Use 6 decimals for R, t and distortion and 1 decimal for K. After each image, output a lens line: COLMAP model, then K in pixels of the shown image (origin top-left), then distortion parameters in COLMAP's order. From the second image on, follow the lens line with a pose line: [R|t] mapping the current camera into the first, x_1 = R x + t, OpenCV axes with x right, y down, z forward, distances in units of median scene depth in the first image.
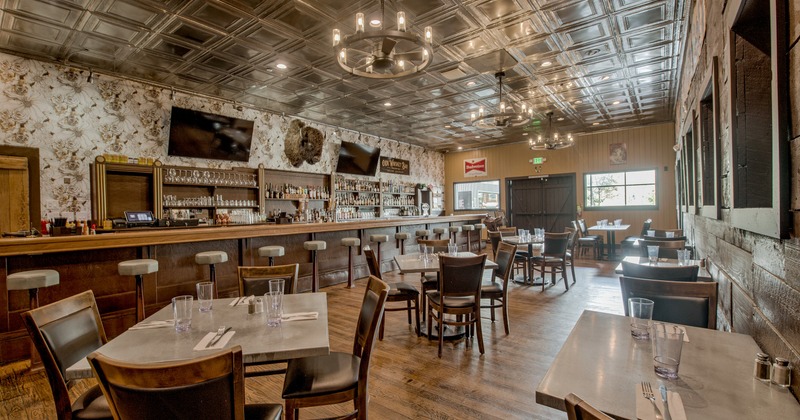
lens RADIAL K [[344.2, 0, 399.1], [0, 344.2, 210.1], [0, 0, 1]] dist [-0.005500, -0.000555]
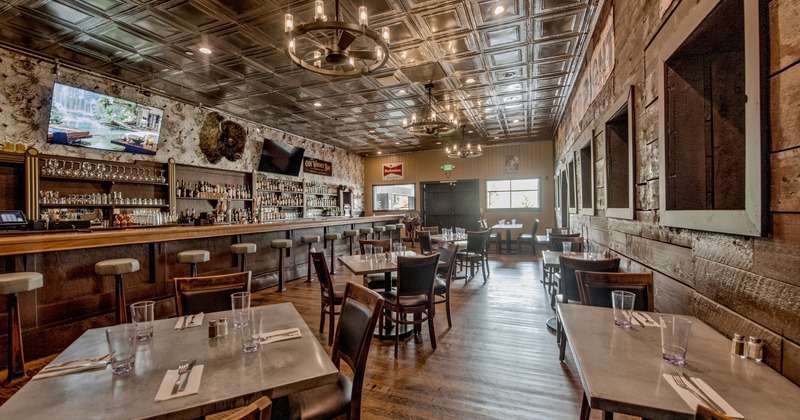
lens RADIAL K [[322.2, 0, 399.1], [0, 322.2, 210.4], [0, 0, 1]] dist [-0.011951, -0.001614]
pose [[0.962933, 0.004672, 0.269700, -0.067523], [-0.004357, 0.999989, -0.001766, 0.000122], [-0.269705, 0.000526, 0.962943, 0.049091]]
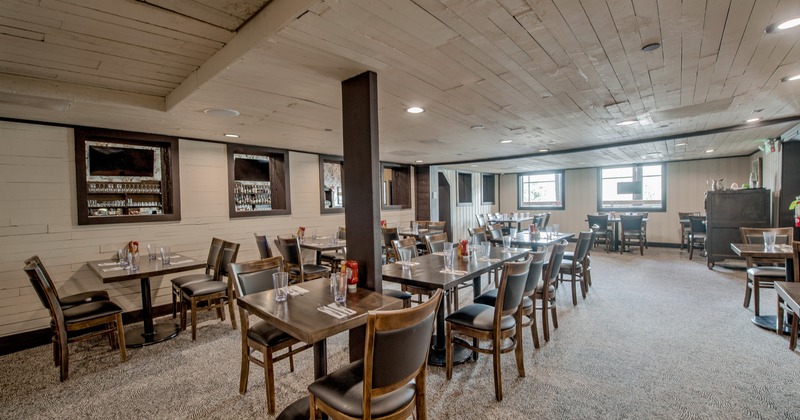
lens RADIAL K [[322.2, 0, 404.4], [0, 322.2, 210.7], [0, 0, 1]] dist [-0.011951, -0.001614]
pose [[0.998541, -0.003095, -0.053914, 0.874043], [0.004819, 0.999480, 0.031872, -0.035177], [0.053788, -0.032085, 0.998037, -0.411266]]
